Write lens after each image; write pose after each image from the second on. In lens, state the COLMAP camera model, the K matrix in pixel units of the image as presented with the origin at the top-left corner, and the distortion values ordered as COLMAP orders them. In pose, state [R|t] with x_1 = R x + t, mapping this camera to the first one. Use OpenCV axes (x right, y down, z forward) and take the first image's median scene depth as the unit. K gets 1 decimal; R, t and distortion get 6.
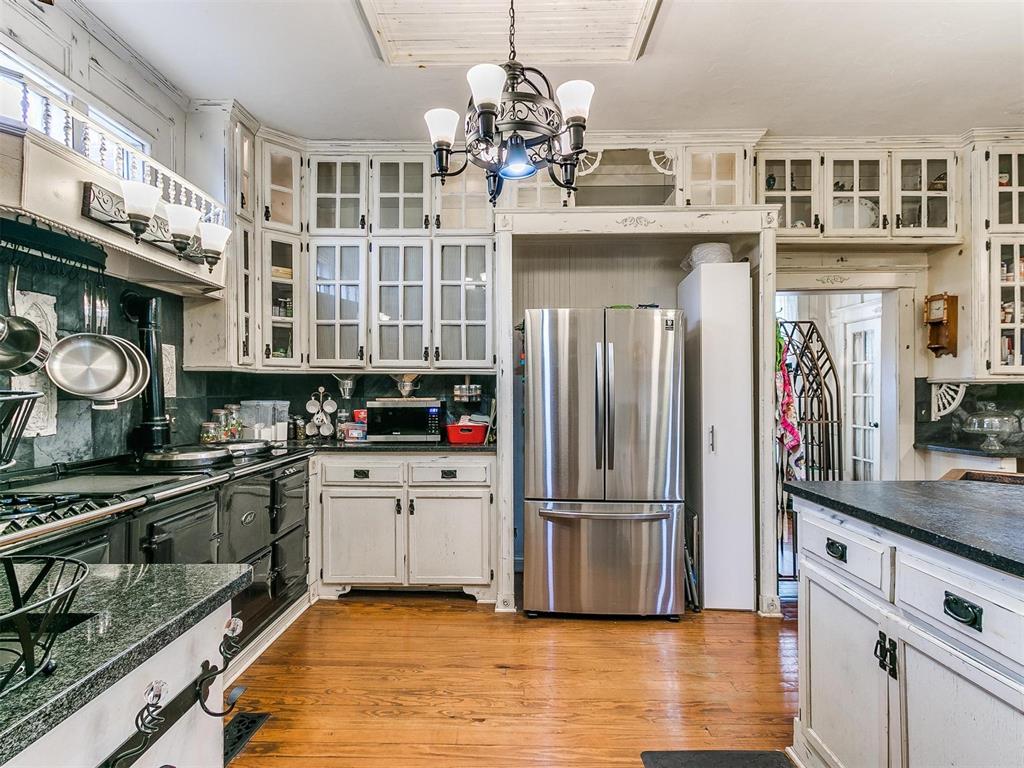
lens RADIAL K [[408.1, 0, 509.2], [0, 408.1, 387.5], [0, 0, 1]] dist [-0.002369, -0.000268]
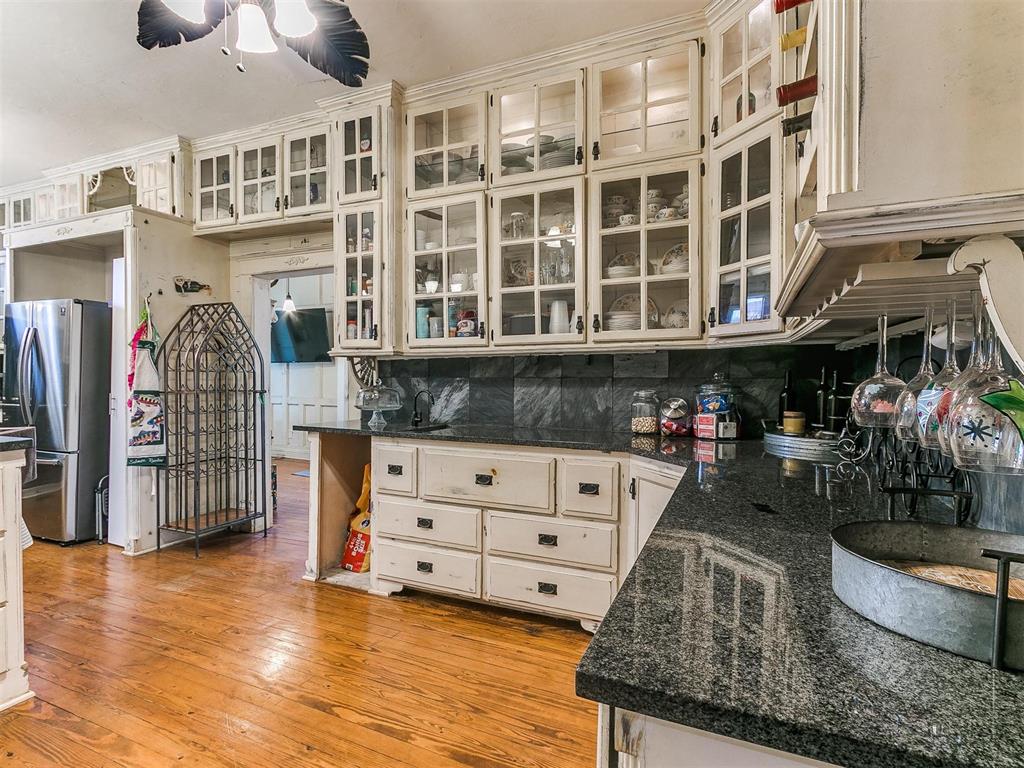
lens RADIAL K [[531.5, 0, 512.0], [0, 531.5, 383.8], [0, 0, 1]] dist [0.010560, -0.002022]
pose [[0.926354, 0.012837, -0.376434, 1.995501], [-0.003277, 0.999656, 0.026025, 0.017566], [0.376639, -0.022875, 0.926078, -0.054346]]
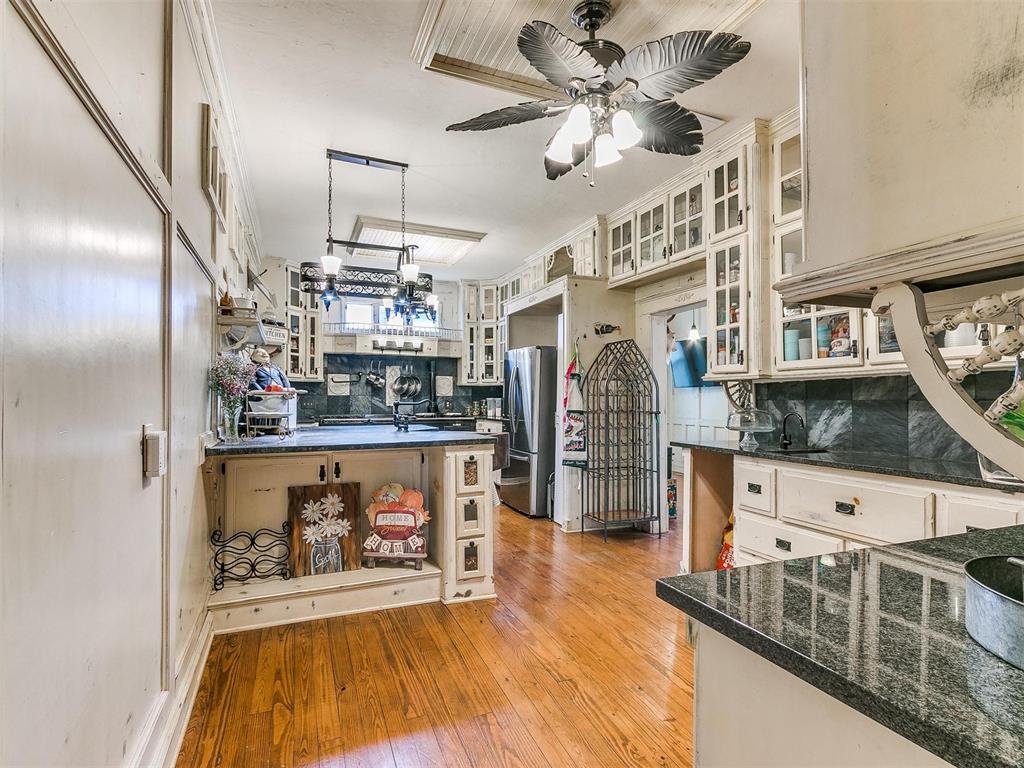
lens RADIAL K [[533.8, 0, 513.4], [0, 533.8, 391.5], [0, 0, 1]] dist [0.003602, 0.000950]
pose [[0.400993, -0.008716, -0.916040, 2.204200], [0.008054, 0.999950, -0.005988, 0.018419], [0.916046, -0.004977, 0.401043, -0.068030]]
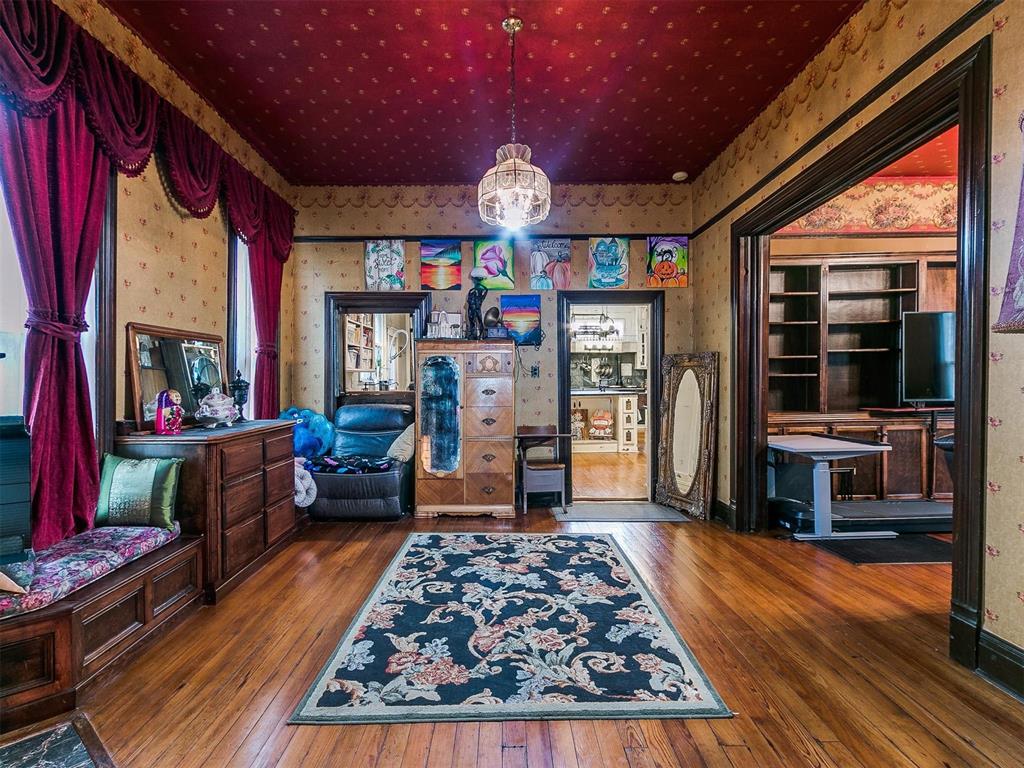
lens RADIAL K [[533.8, 0, 510.4], [0, 533.8, 385.2], [0, 0, 1]] dist [0.003602, 0.000950]
pose [[0.046133, 0.019303, -0.998749, 4.905549], [0.013821, 0.999705, 0.019960, -0.012573], [0.998840, -0.014725, 0.045853, -0.684245]]
